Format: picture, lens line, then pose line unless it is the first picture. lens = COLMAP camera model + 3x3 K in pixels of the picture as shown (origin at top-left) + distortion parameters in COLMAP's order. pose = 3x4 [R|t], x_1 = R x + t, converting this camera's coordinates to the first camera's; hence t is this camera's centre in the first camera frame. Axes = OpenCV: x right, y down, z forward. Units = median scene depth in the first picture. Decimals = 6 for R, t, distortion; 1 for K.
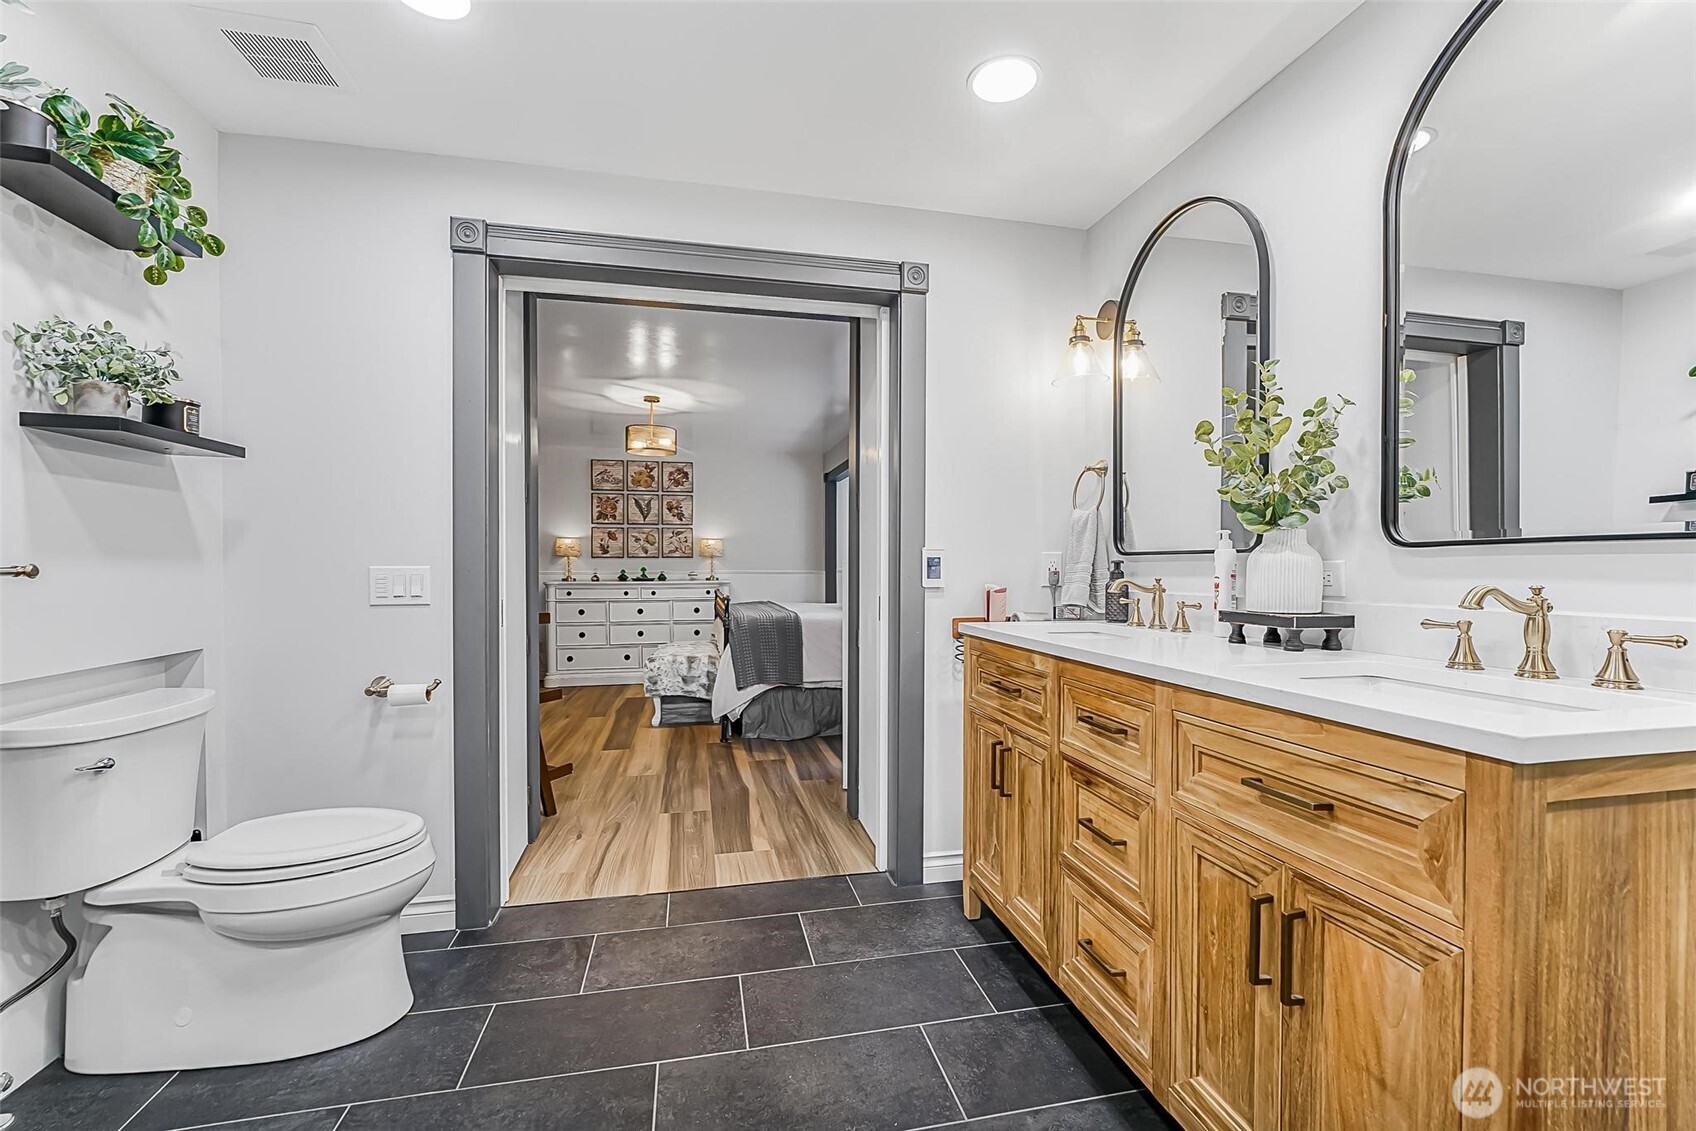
lens RADIAL K [[723.2, 0, 886.3], [0, 723.2, 570.4], [0, 0, 1]] dist [0.013497, -0.000041]
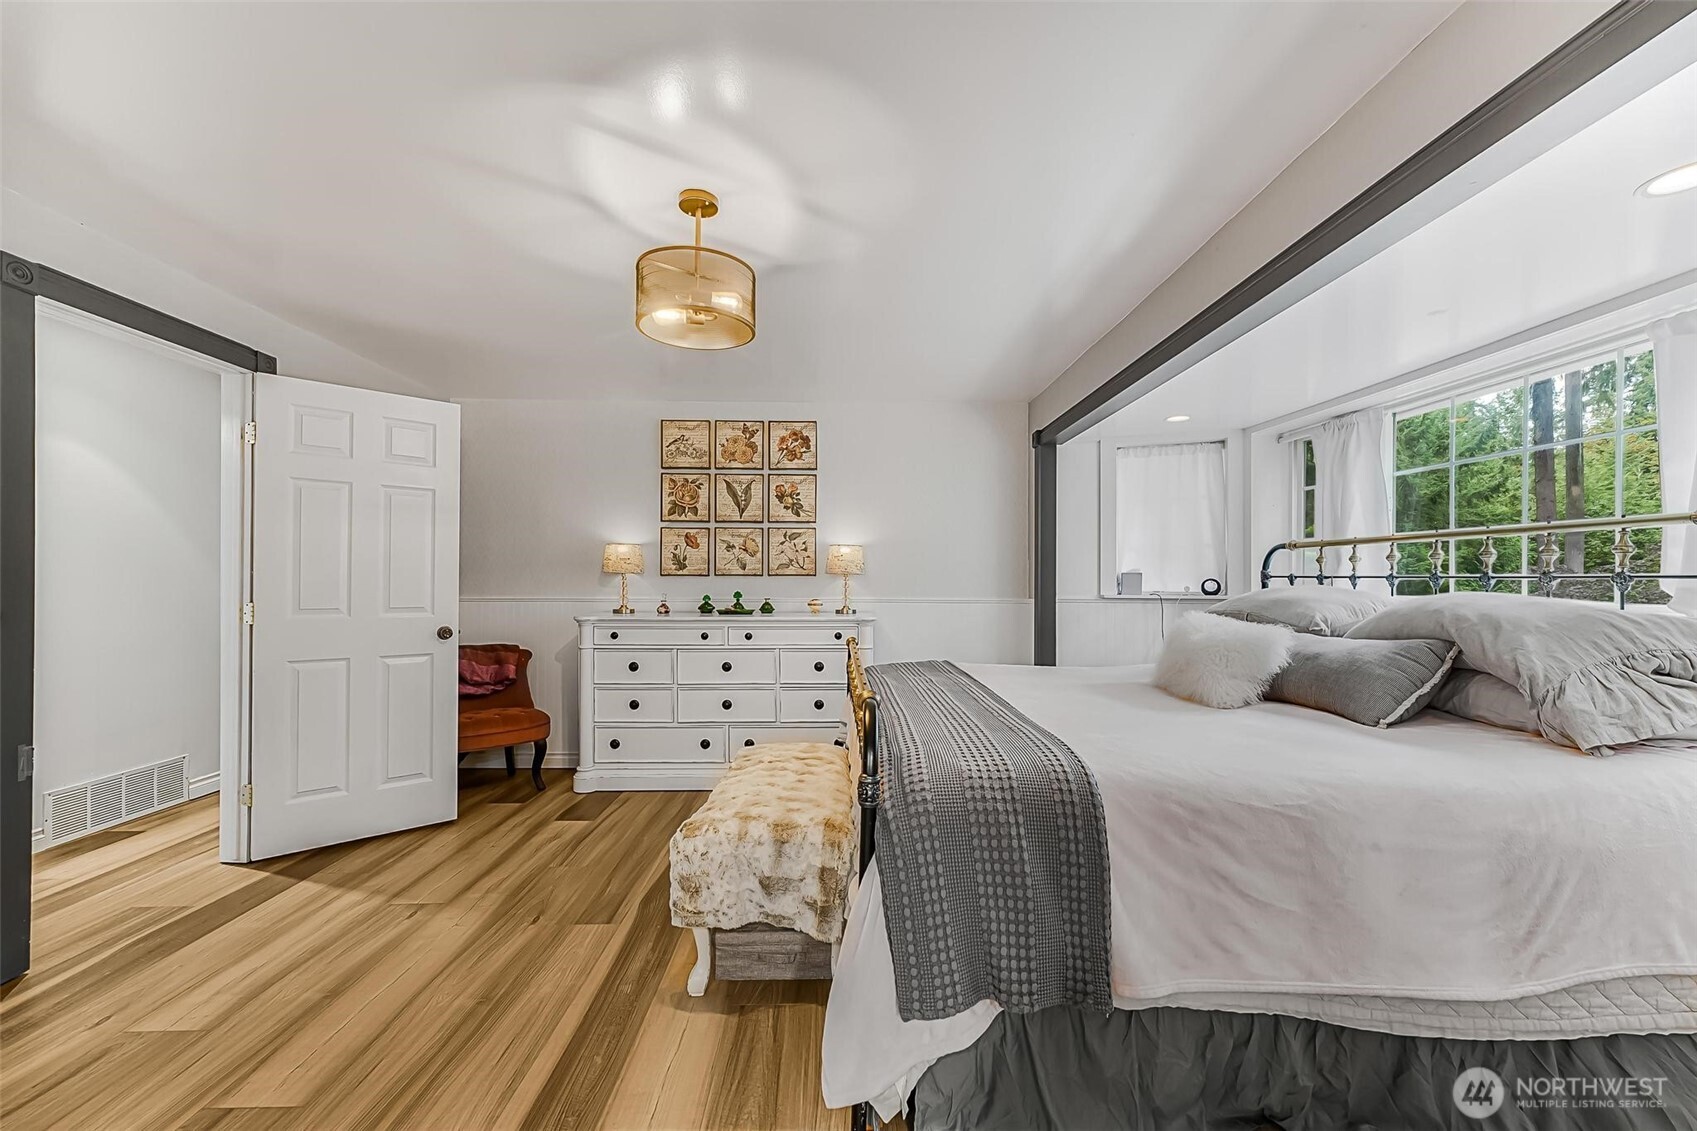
lens RADIAL K [[680.9, 0, 852.0], [0, 680.9, 573.1], [0, 0, 1]] dist [0.001042, 0.000172]
pose [[0.970629, 0.002195, -0.240573, -0.102366], [-0.005888, 0.999876, -0.014631, -0.012142], [0.240511, 0.015618, 0.970521, 0.463604]]
